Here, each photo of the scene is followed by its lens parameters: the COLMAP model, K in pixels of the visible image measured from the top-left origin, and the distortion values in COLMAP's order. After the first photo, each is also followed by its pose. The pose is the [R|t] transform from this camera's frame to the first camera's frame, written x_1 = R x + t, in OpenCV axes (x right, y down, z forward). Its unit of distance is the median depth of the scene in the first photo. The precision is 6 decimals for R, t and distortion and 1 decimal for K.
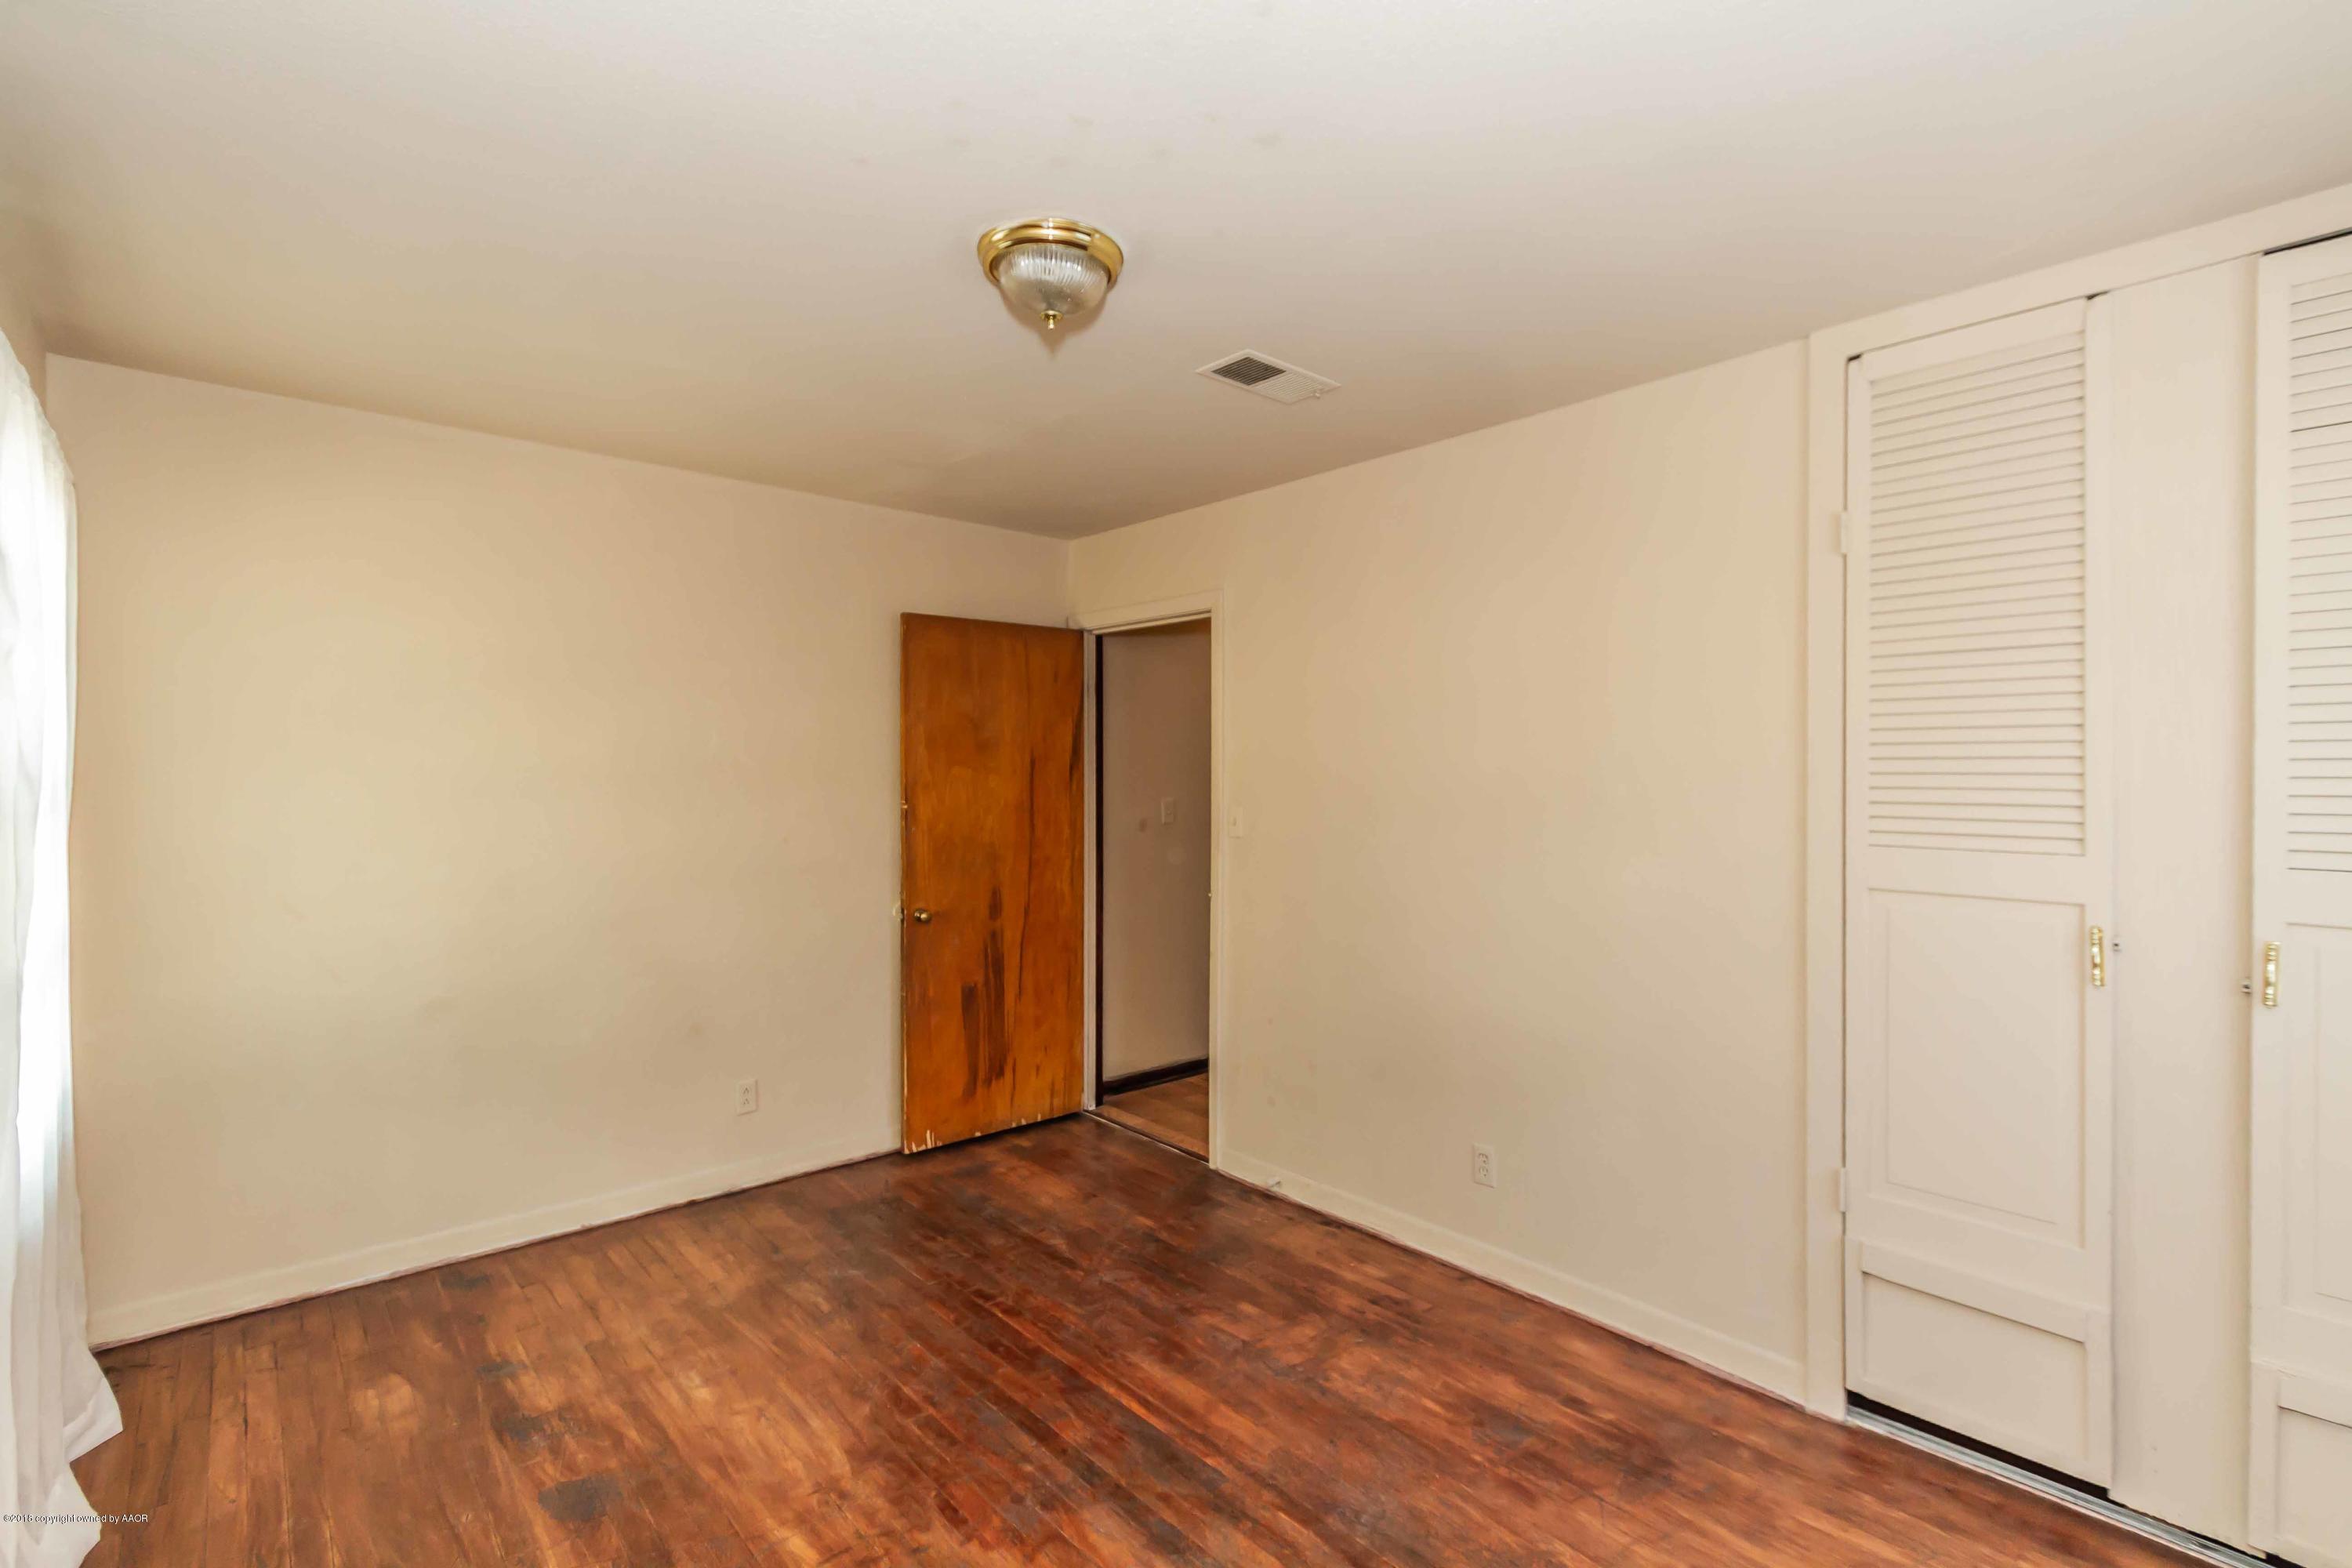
lens RADIAL K [[1070.1, 0, 1191.6], [0, 1070.1, 787.5], [0, 0, 1]] dist [0.004699, -0.002245]
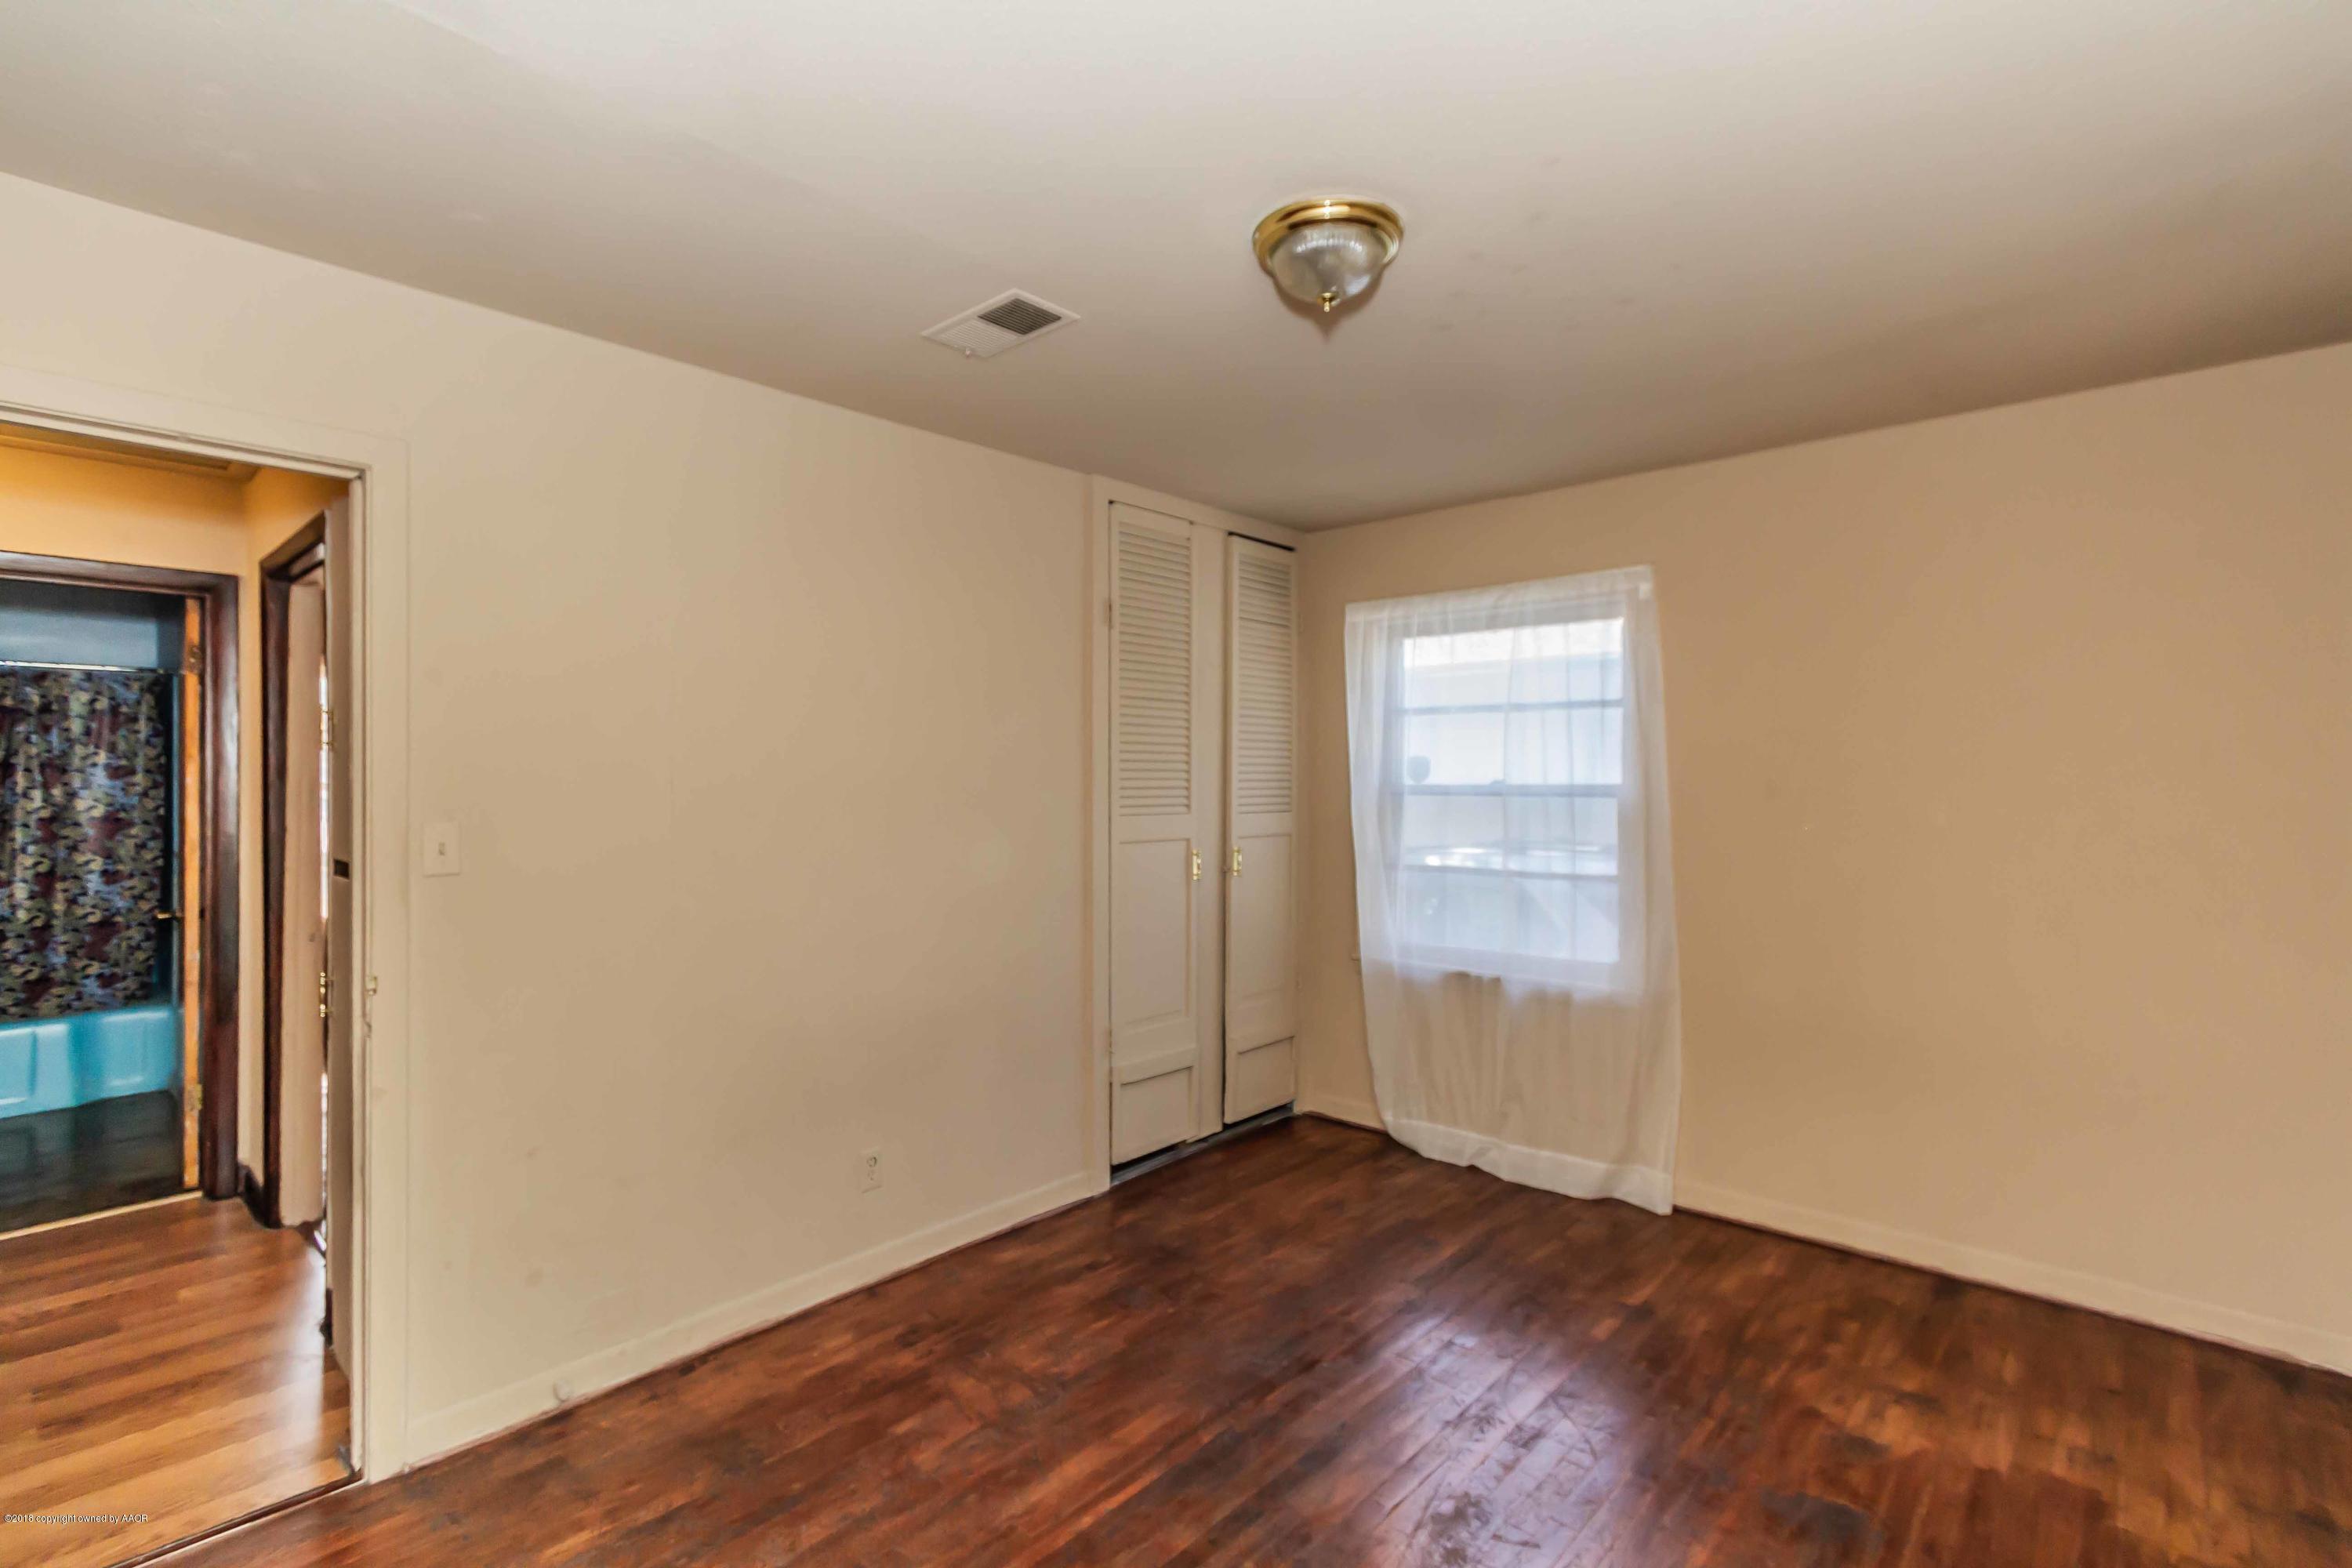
lens RADIAL K [[1070.1, 0, 1166.1], [0, 1070.1, 784.8], [0, 0, 1]] dist [0.004699, -0.002245]
pose [[-0.088632, -0.012885, 0.995981, -0.804401], [0.013969, 0.999802, 0.014178, -0.009810], [-0.995967, 0.015169, -0.088434, 0.907273]]
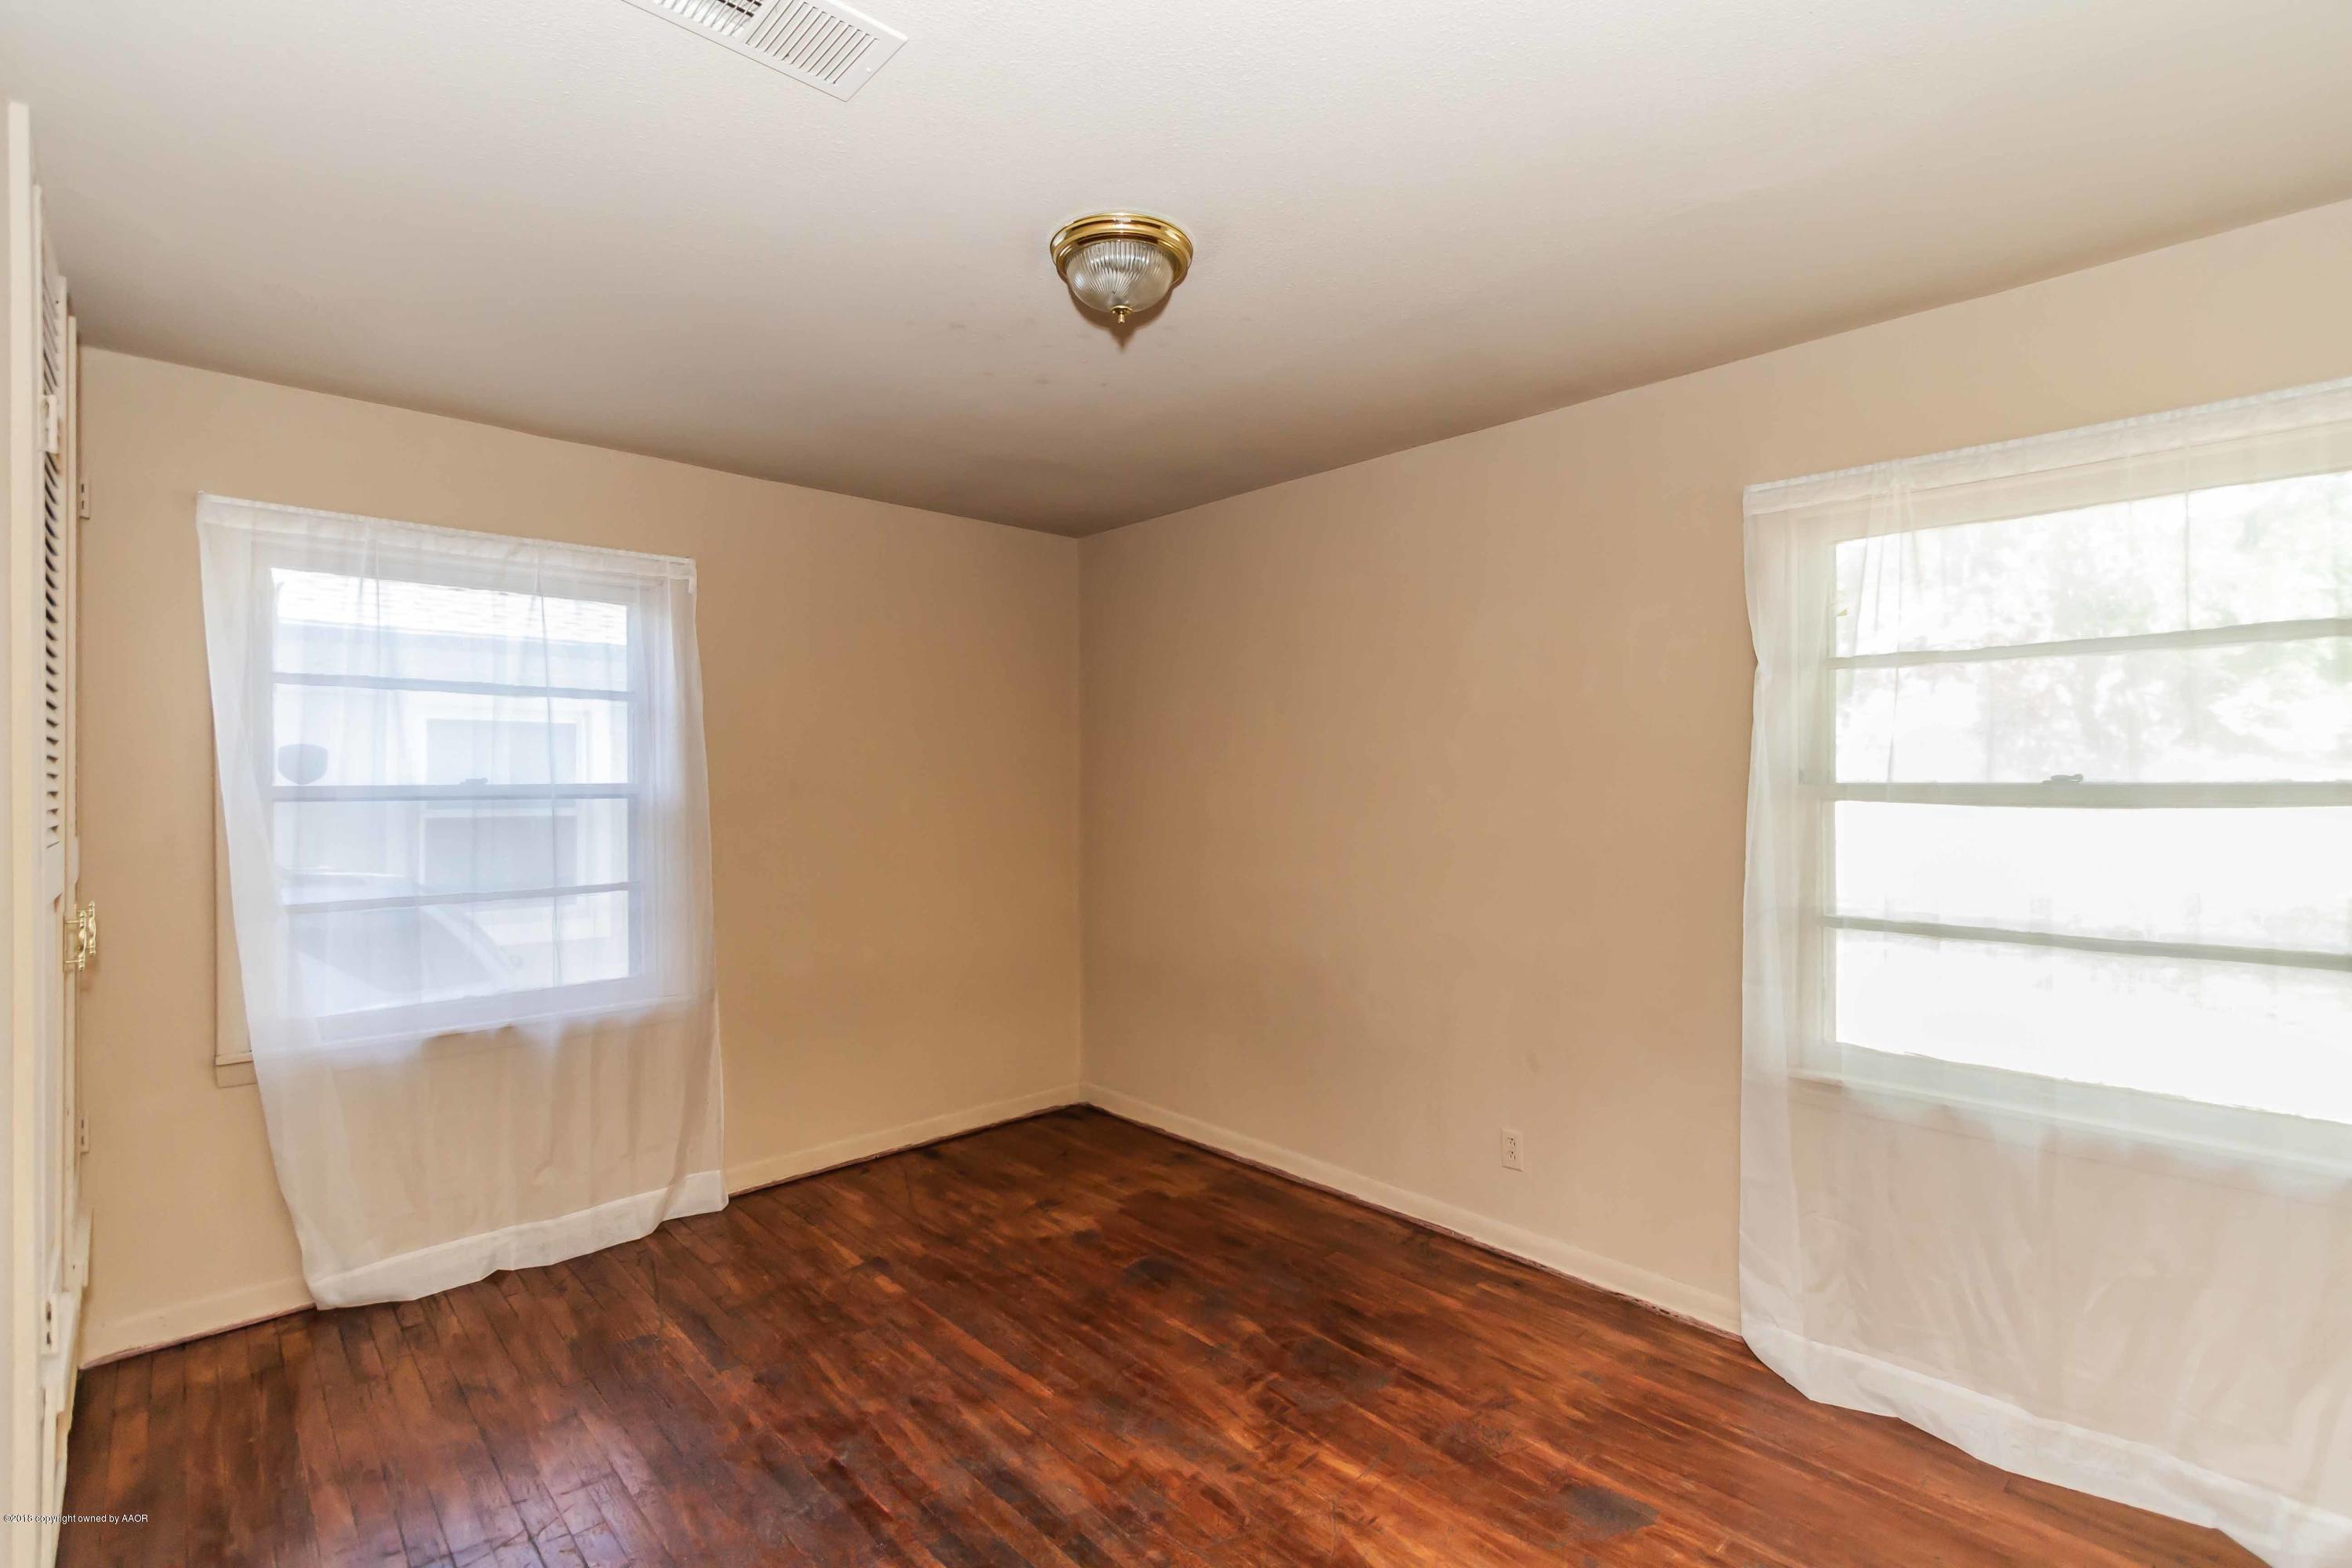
lens RADIAL K [[1070.1, 0, 1170.0], [0, 1070.1, 788.7], [0, 0, 1]] dist [0.004699, -0.002245]
pose [[-0.999930, -0.003296, -0.011350, -0.123092], [-0.003497, 0.999836, 0.017775, -0.002456], [0.011290, 0.017814, -0.999778, 1.489035]]
